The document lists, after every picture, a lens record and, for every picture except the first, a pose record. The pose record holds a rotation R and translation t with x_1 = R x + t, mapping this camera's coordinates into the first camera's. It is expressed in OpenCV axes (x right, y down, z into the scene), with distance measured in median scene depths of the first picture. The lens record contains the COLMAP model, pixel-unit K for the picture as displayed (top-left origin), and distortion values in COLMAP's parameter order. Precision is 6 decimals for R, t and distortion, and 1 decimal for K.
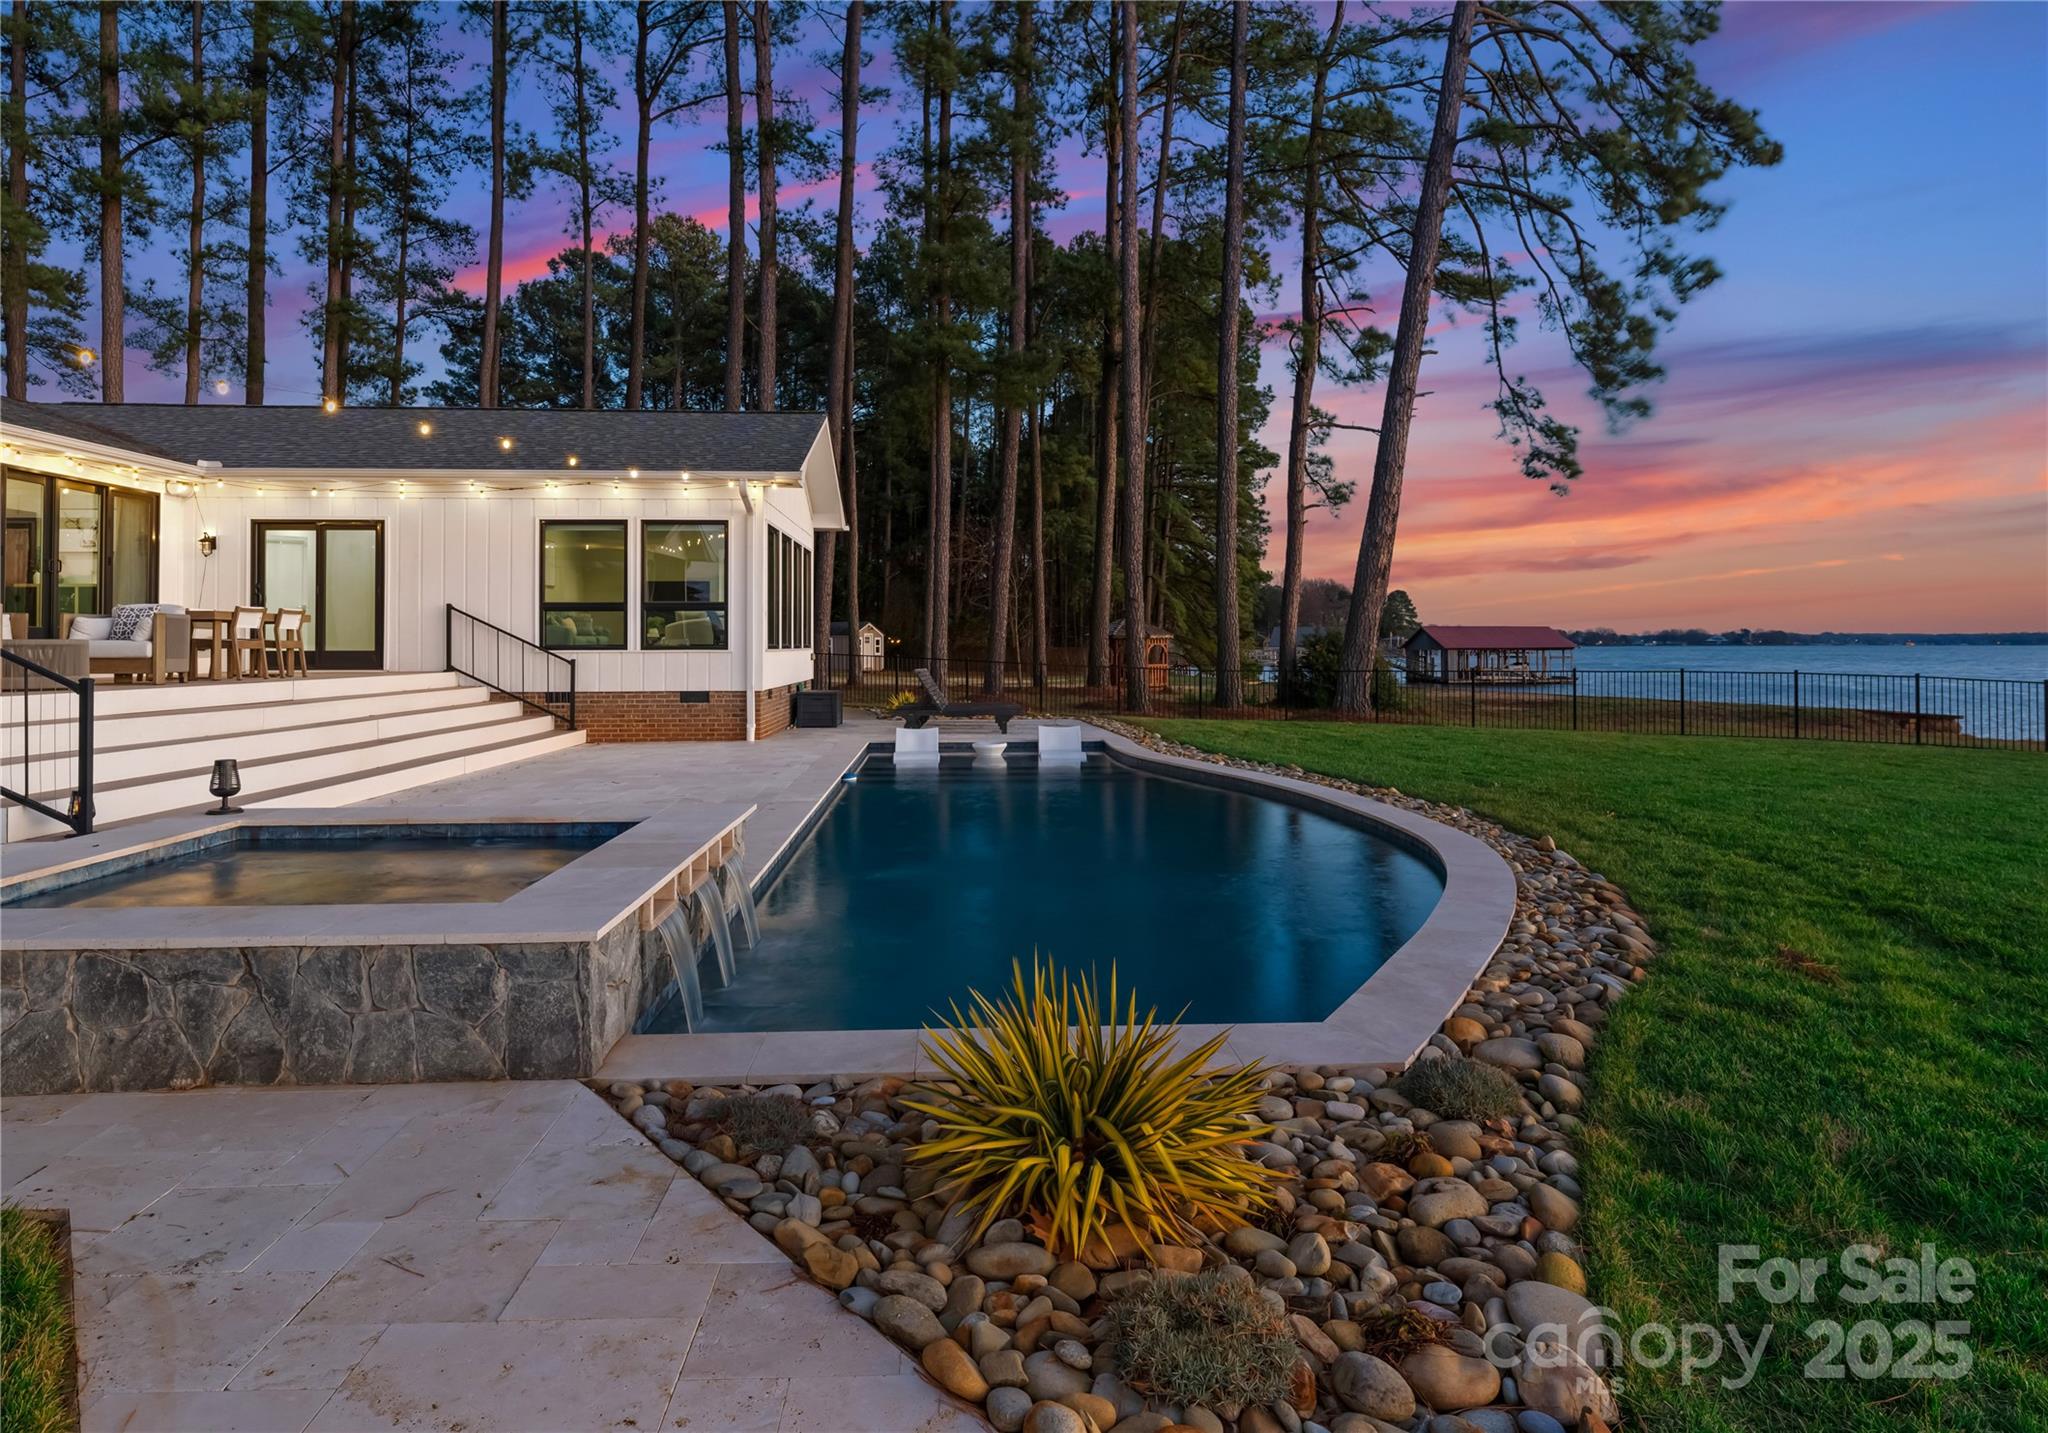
lens RADIAL K [[1207.5, 0, 905.6], [0, 1207.5, 632.8], [0, 0, 1]] dist [-0.004107, -0.000737]
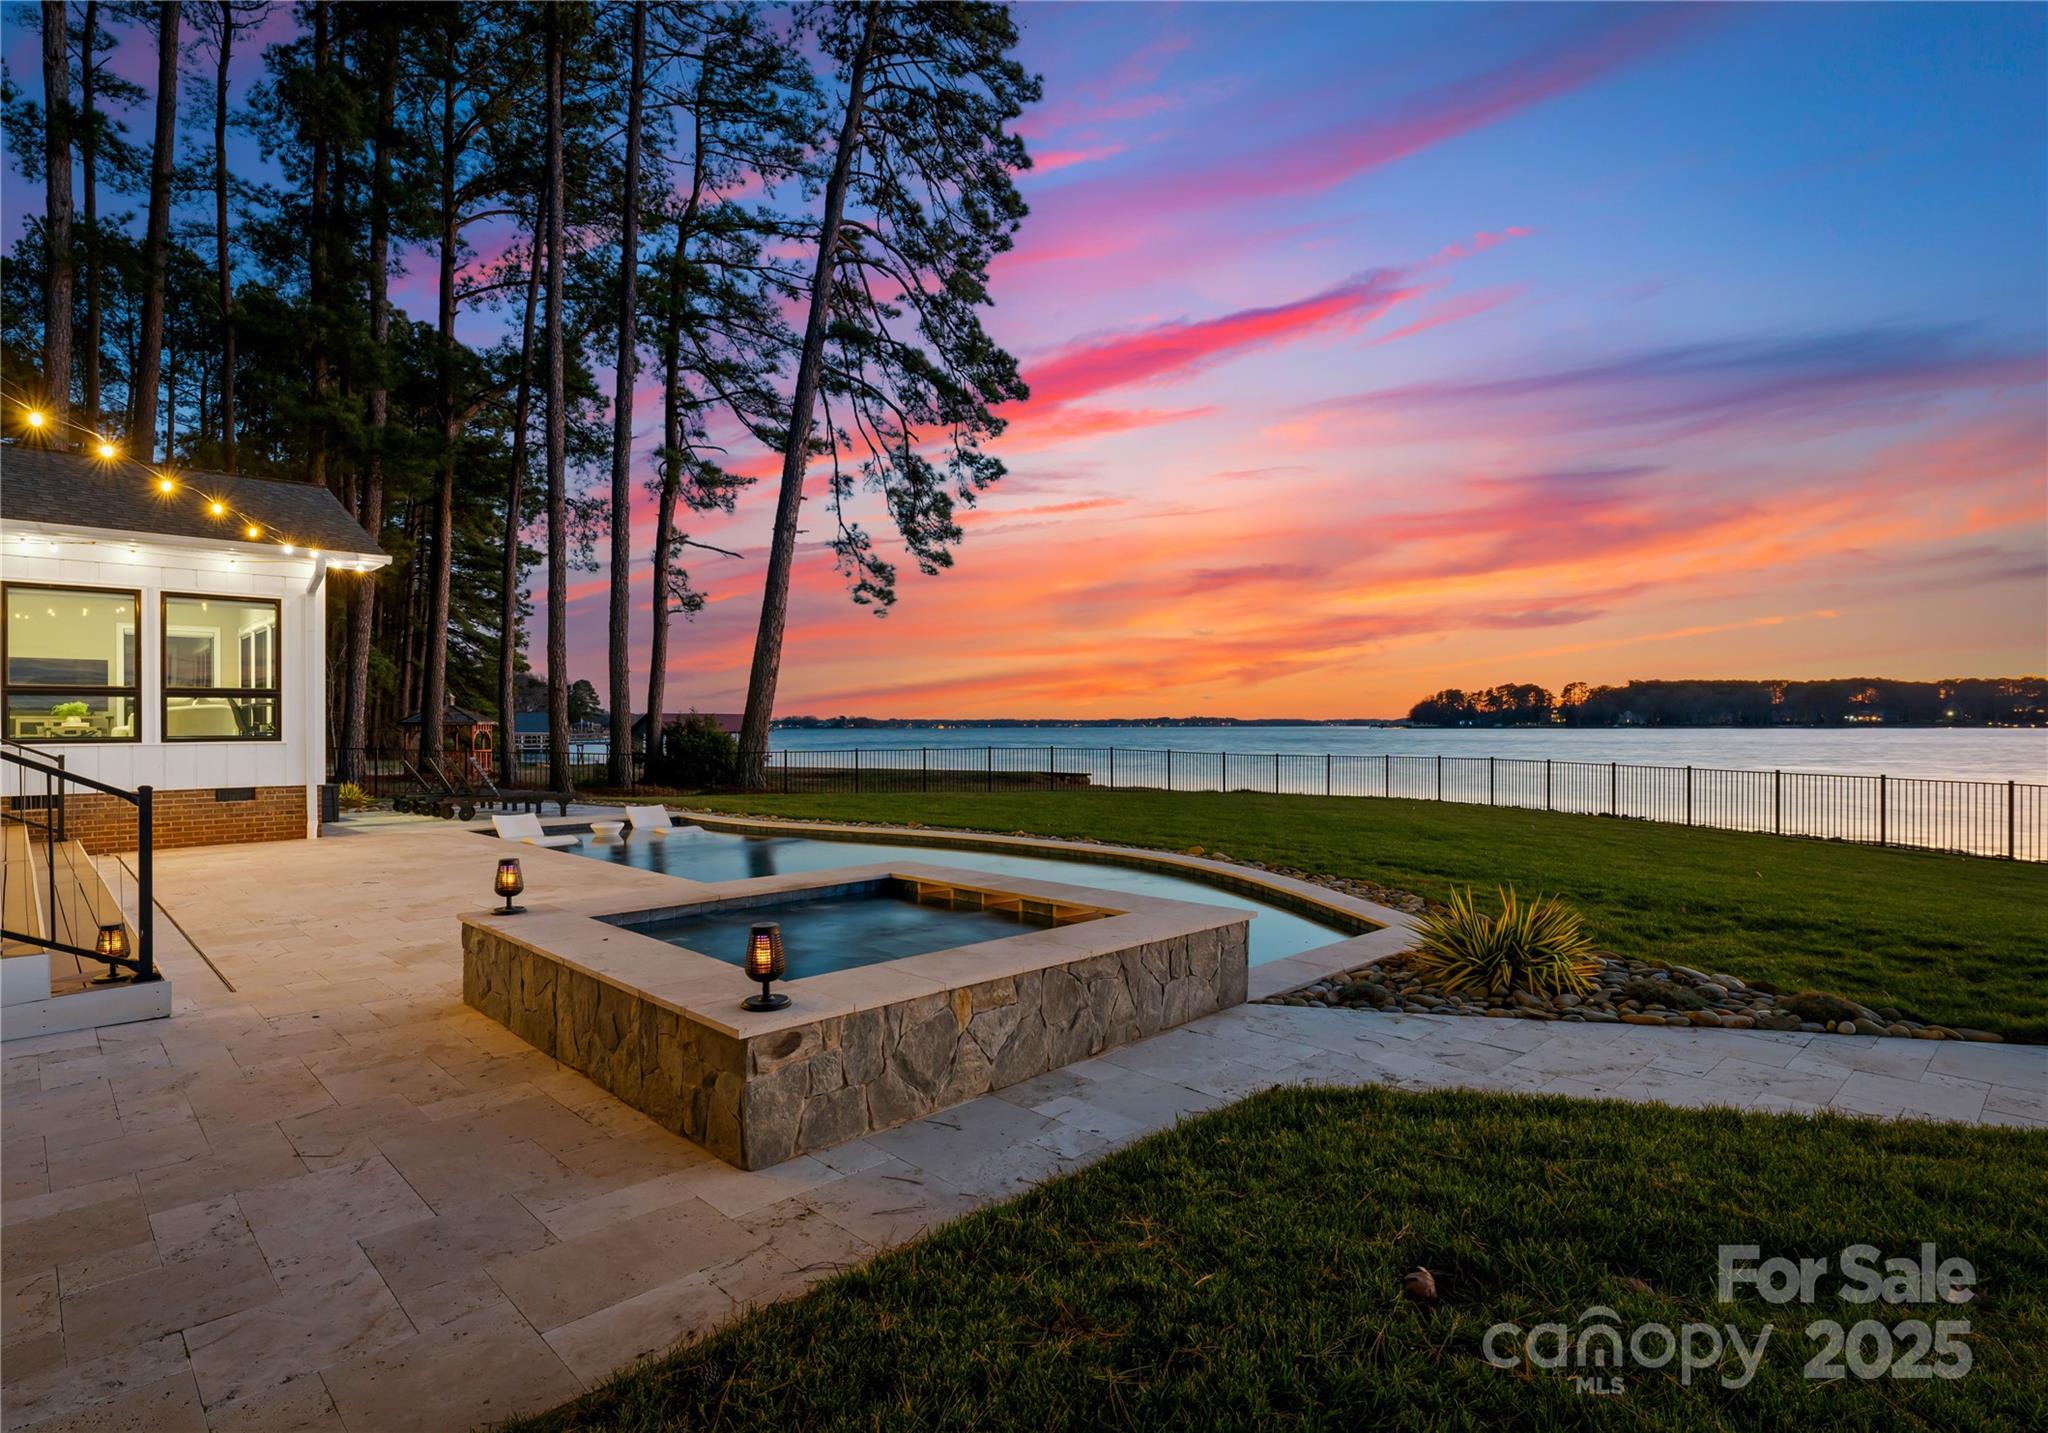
lens RADIAL K [[1076.4, 0, 1024.0], [0, 1076.4, 716.5], [0, 0, 1]] dist [-0.001668, -0.000196]
pose [[0.757832, 0.005096, 0.652430, -0.151017], [-0.002737, 0.999986, -0.004631, -0.001491], [-0.652444, 0.001724, 0.757835, 0.008526]]
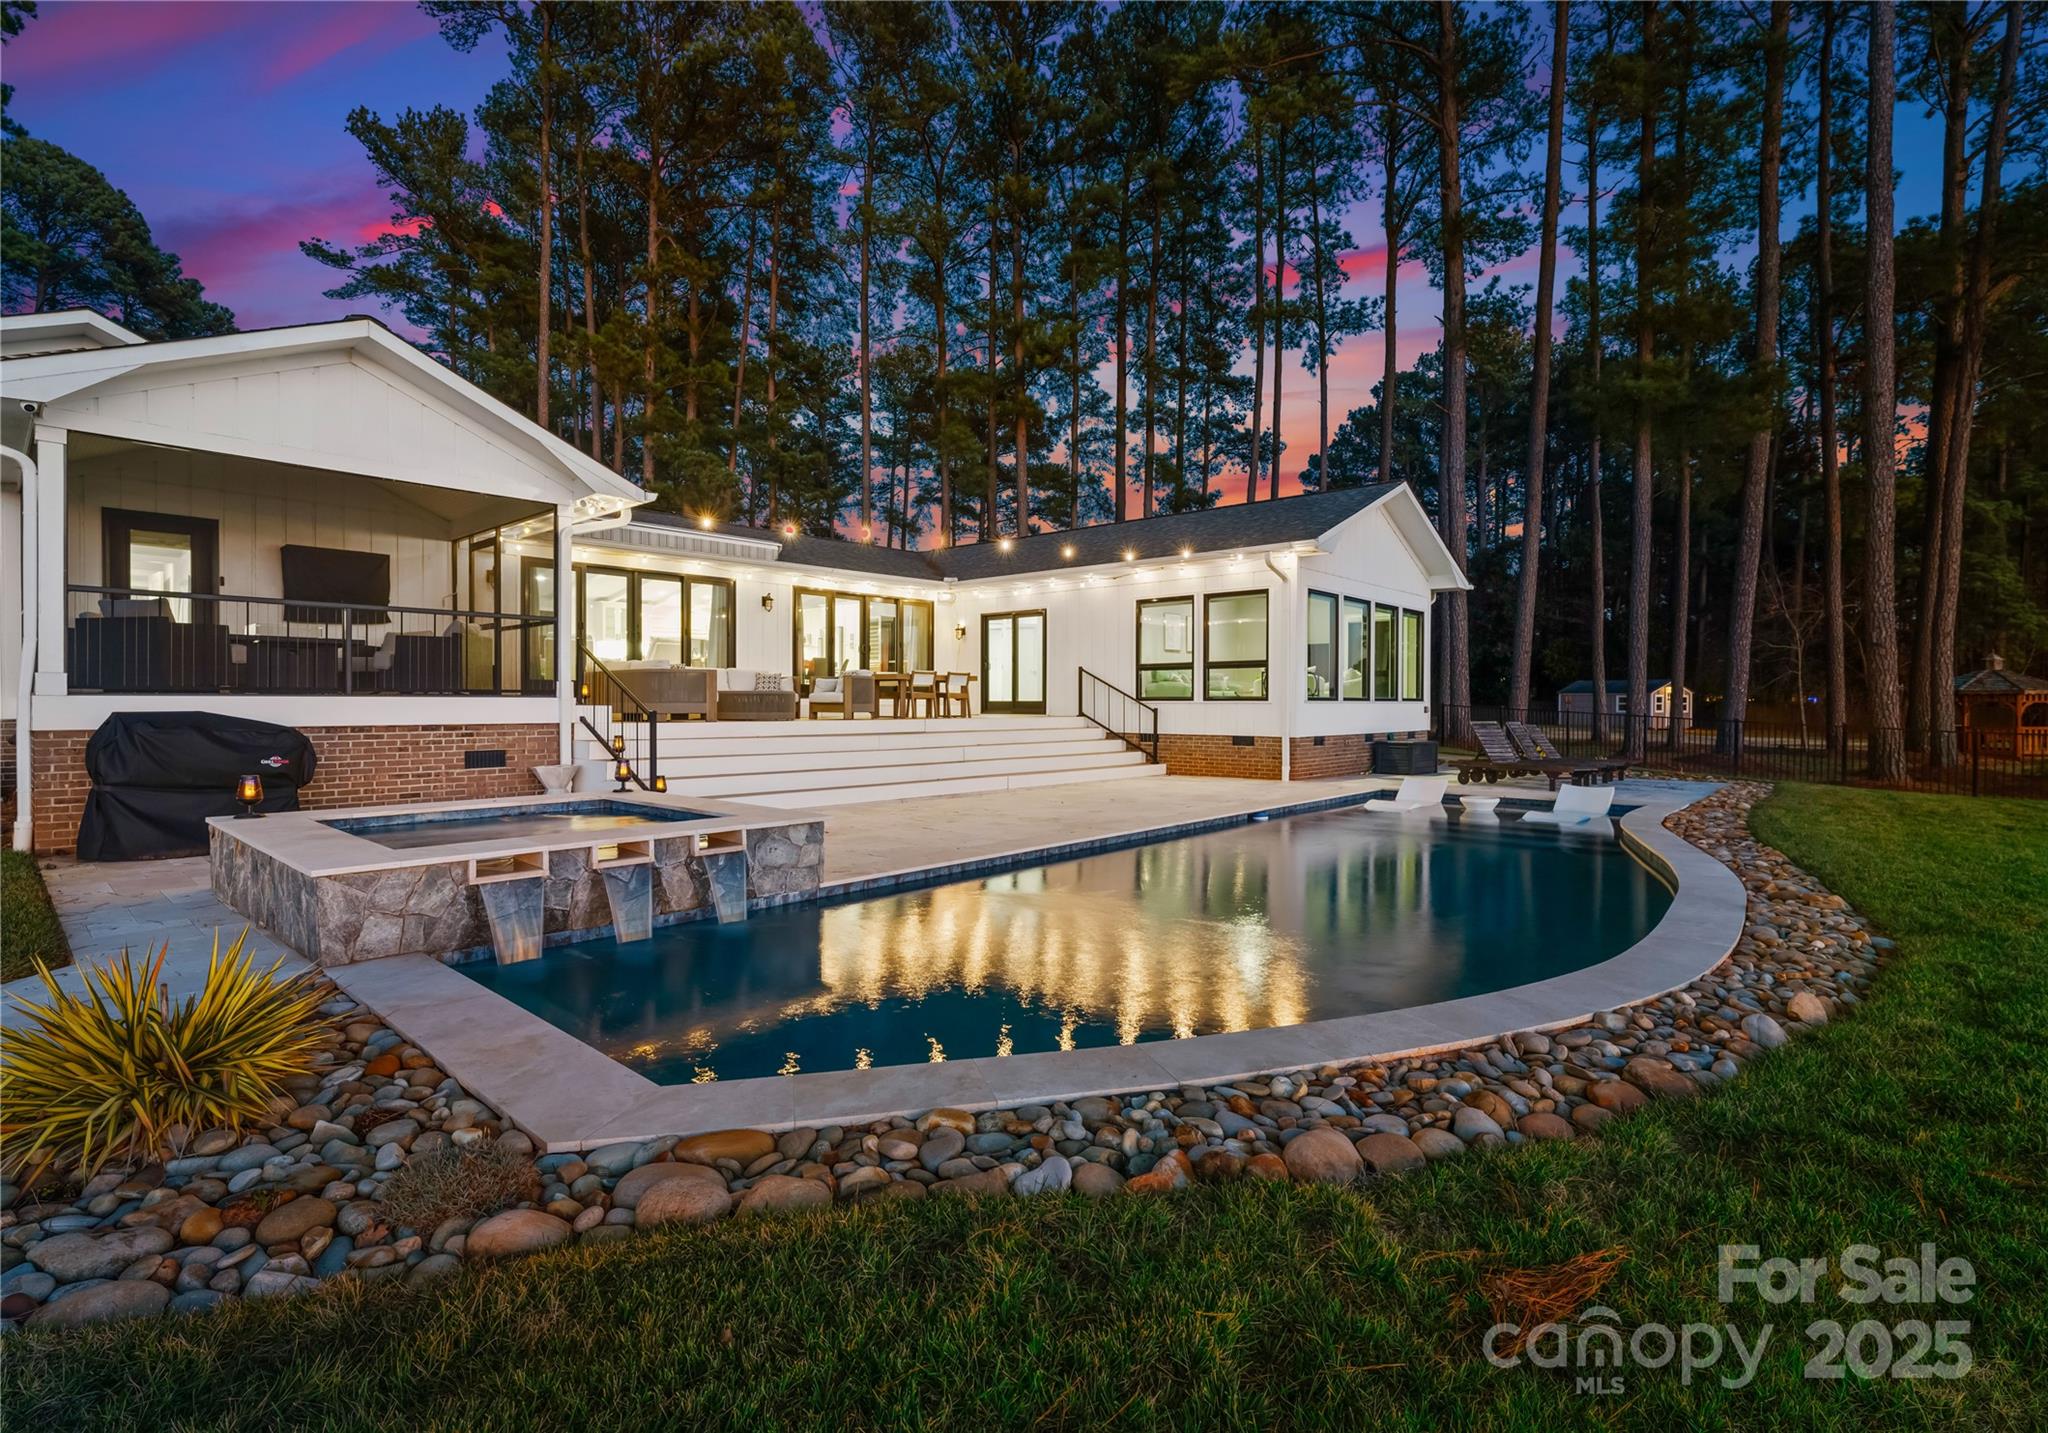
lens RADIAL K [[927.7, 0, 1024.0], [0, 927.7, 716.5], [0, 0, 1]] dist [-0.004503, -0.000654]
pose [[0.712686, 0.013338, -0.701357, 0.184304], [0.002058, 0.999775, 0.021105, 0.005889], [0.701480, -0.016485, 0.712498, 0.122068]]
